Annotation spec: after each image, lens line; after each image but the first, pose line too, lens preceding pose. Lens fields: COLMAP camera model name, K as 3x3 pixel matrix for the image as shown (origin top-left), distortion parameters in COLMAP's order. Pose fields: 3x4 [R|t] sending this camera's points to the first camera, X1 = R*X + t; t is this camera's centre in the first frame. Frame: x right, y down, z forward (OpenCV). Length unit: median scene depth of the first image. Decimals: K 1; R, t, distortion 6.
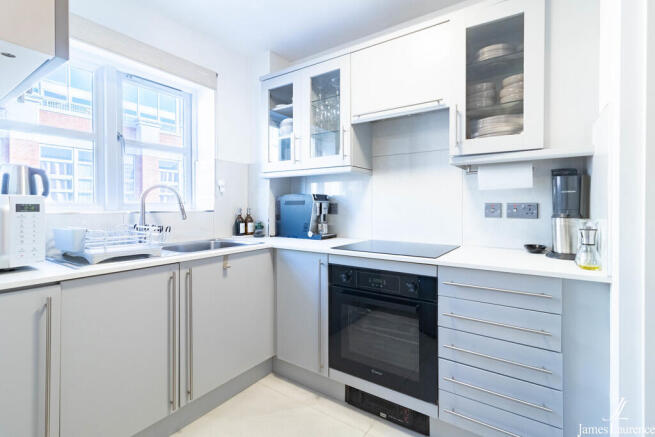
lens RADIAL K [[313.3, 0, 326.7], [0, 313.3, 209.2], [0, 0, 1]] dist [0.000650, 0.000377]
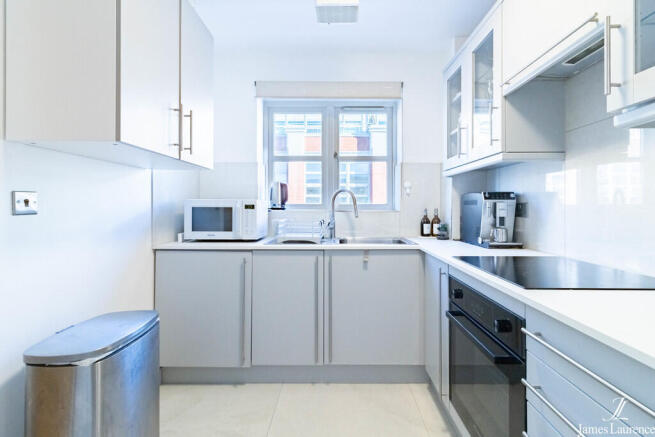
lens RADIAL K [[313.3, 0, 326.7], [0, 313.3, 209.2], [0, 0, 1]] dist [0.000650, 0.000377]
pose [[0.548284, 0.006248, -0.836269, 0.422961], [-0.011914, 0.999929, -0.000340, 0.002368], [0.836208, 0.010150, 0.548319, 0.215725]]
